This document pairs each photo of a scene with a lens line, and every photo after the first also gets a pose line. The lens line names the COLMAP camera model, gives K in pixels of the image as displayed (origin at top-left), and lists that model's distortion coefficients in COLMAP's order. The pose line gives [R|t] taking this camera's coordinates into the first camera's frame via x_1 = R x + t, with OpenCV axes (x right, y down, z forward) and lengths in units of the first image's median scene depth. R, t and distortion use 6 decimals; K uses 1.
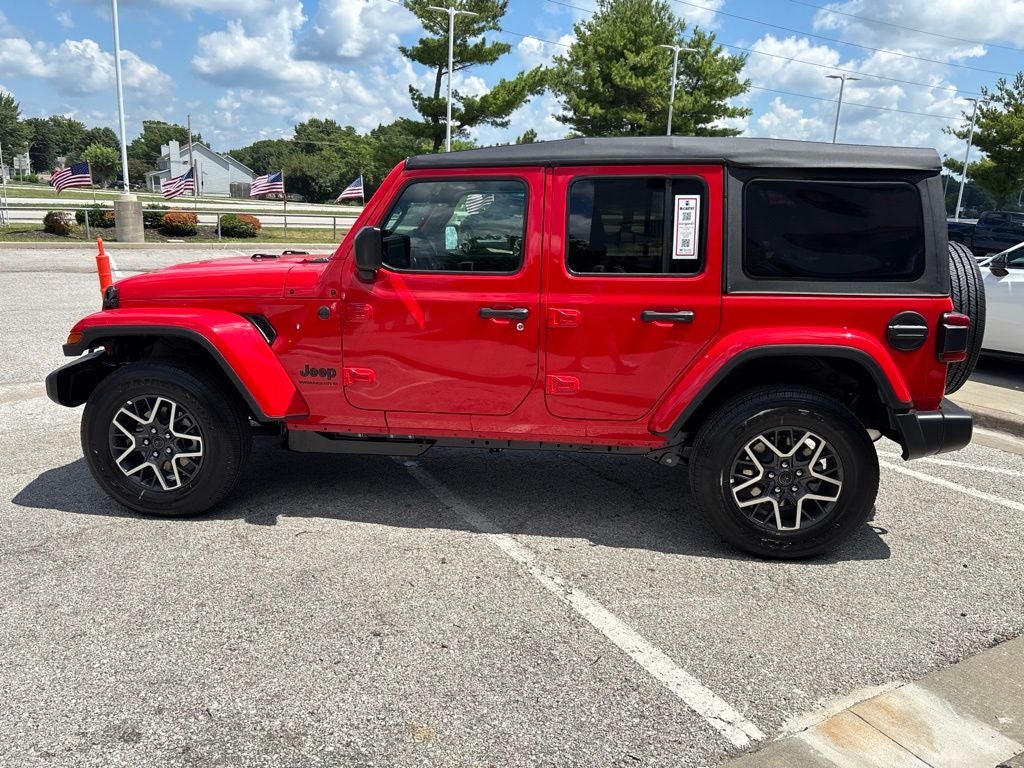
lens RADIAL K [[776.7, 0, 508.5], [0, 776.7, 376.4], [0, 0, 1]] dist [0.050006, -0.063051]
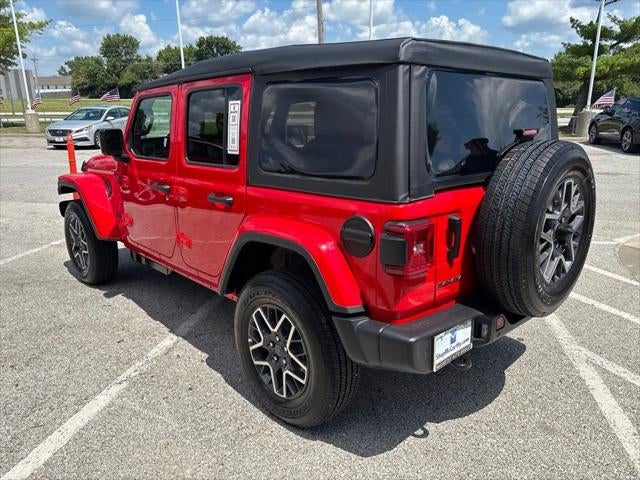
lens RADIAL K [[485.5, 0, 315.6], [0, 485.5, 243.0], [0, 0, 1]] dist [0.050006, -0.063051]
pose [[0.760304, 0.140423, -0.634208, 0.770869], [-0.110289, 0.990084, 0.087002, -0.086205], [0.640136, 0.003798, 0.768252, 0.459016]]
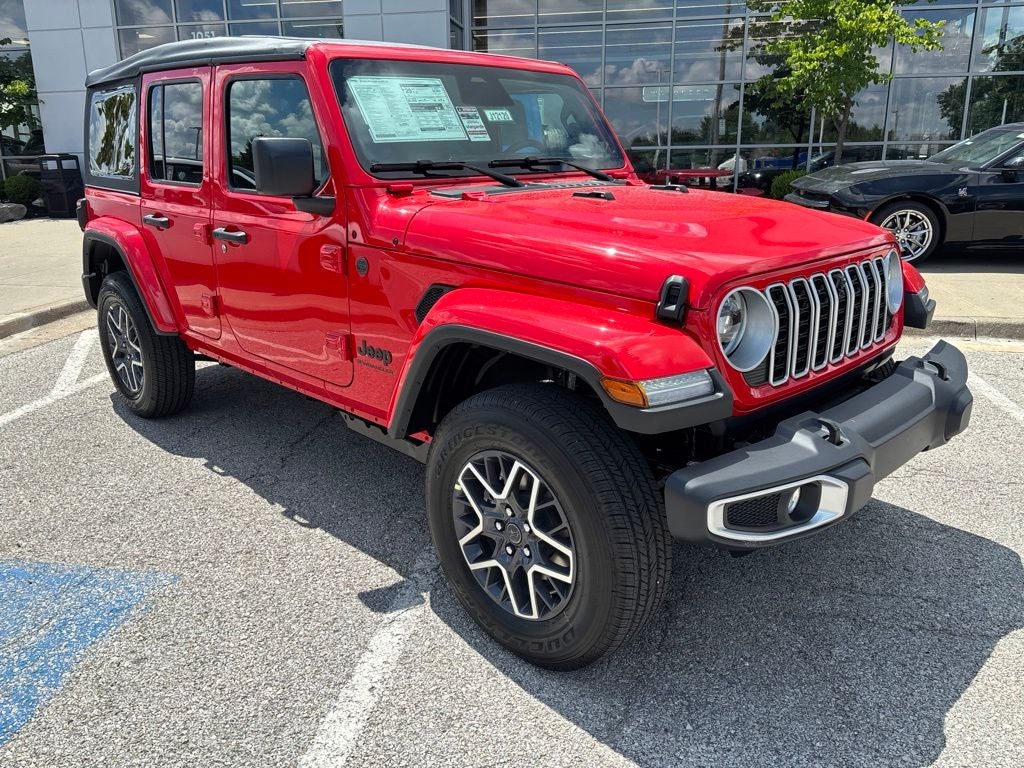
lens RADIAL K [[776.7, 0, 509.3], [0, 776.7, 389.7], [0, 0, 1]] dist [0.050006, -0.063051]
pose [[-0.774307, -0.202340, 0.599589, -0.729019], [0.129647, 0.876680, 0.463274, -0.370481], [-0.619387, 0.436452, -0.652587, 1.817344]]
